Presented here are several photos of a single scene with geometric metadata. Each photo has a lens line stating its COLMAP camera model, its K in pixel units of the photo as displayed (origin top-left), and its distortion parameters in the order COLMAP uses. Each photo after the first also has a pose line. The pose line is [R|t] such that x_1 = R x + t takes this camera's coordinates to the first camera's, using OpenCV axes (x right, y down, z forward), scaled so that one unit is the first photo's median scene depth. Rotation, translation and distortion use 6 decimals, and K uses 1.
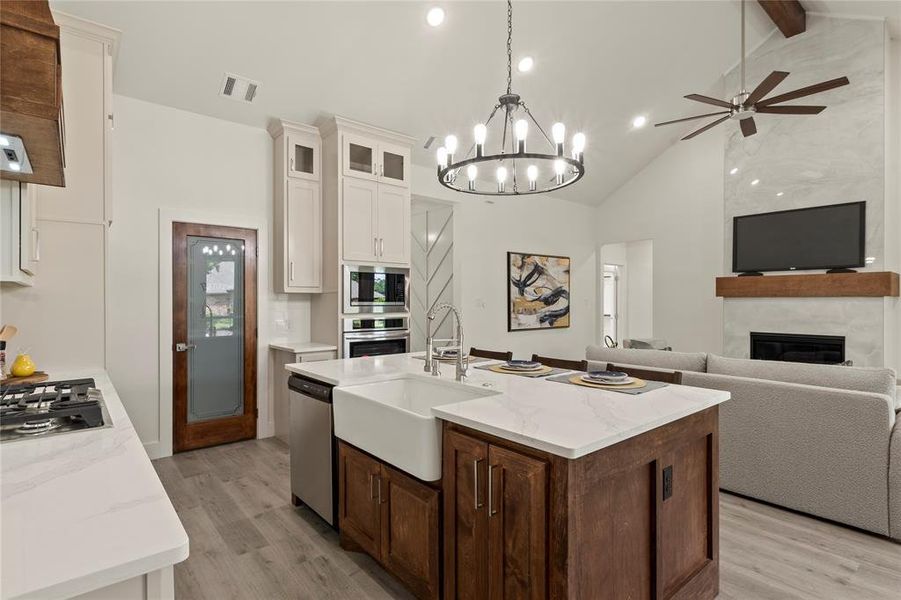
lens RADIAL K [[452.4, 0, 446.3], [0, 452.4, 302.5], [0, 0, 1]] dist [0.003473, -0.000331]
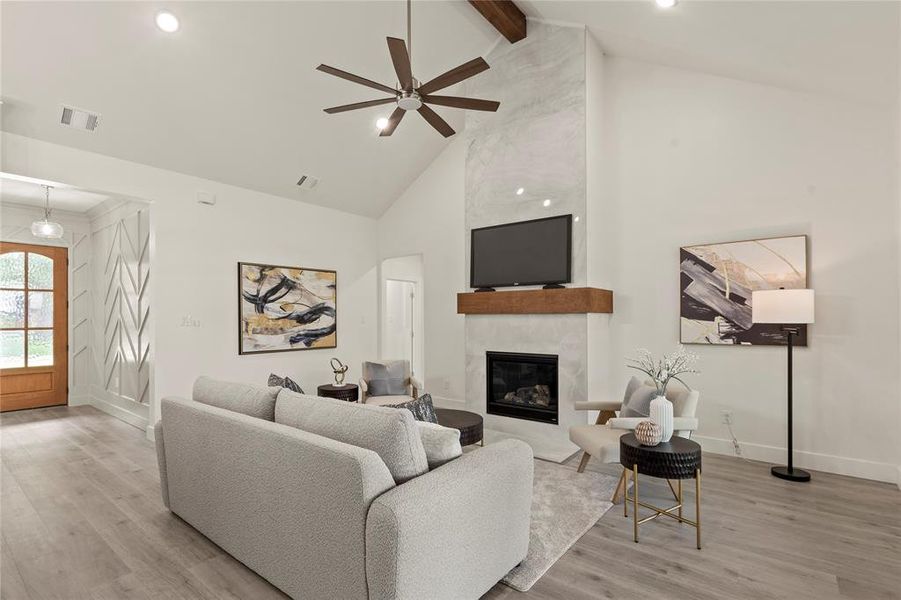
lens RADIAL K [[427.3, 0, 442.4], [0, 427.3, 315.3], [0, 0, 1]] dist [0.001082, 0.000281]
pose [[0.980866, -0.002431, 0.194669, 0.399690], [0.004356, 0.999946, -0.009466, -0.001345], [-0.194635, 0.010133, 0.980823, 0.139581]]
